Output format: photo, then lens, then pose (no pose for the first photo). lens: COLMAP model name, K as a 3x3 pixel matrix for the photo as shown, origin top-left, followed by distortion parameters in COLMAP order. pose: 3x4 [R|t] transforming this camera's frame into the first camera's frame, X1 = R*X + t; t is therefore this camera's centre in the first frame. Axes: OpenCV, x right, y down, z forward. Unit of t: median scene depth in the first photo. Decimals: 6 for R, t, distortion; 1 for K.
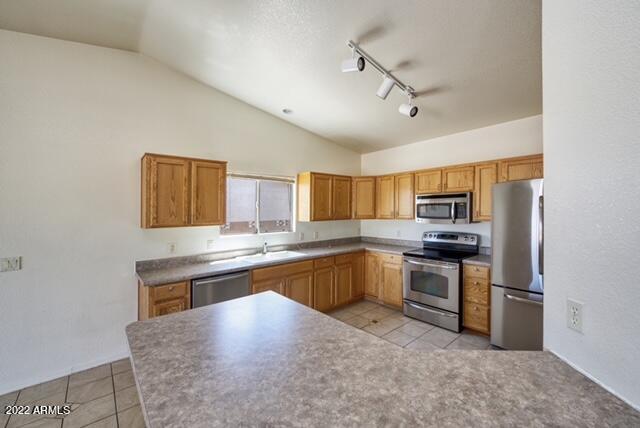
lens RADIAL K [[259.1, 0, 329.2], [0, 259.1, 215.3], [0, 0, 1]] dist [0.003992, -0.000538]
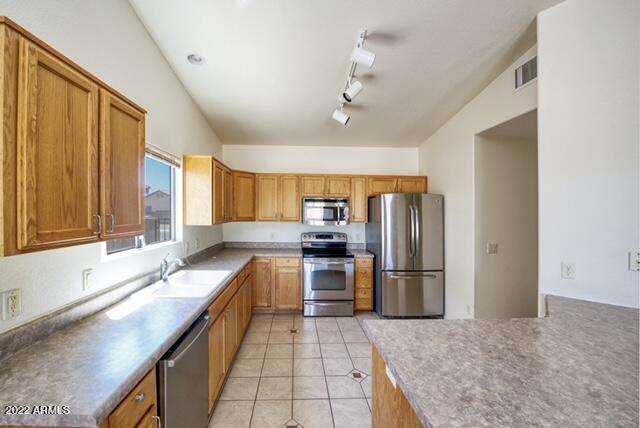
lens RADIAL K [[259.1, 0, 311.7], [0, 259.1, 211.1], [0, 0, 1]] dist [0.003992, -0.000538]
pose [[0.622407, 0.023128, 0.782352, -0.496387], [-0.004997, 0.999660, -0.025577, 0.001628], [-0.782678, 0.012010, 0.622311, 0.358014]]
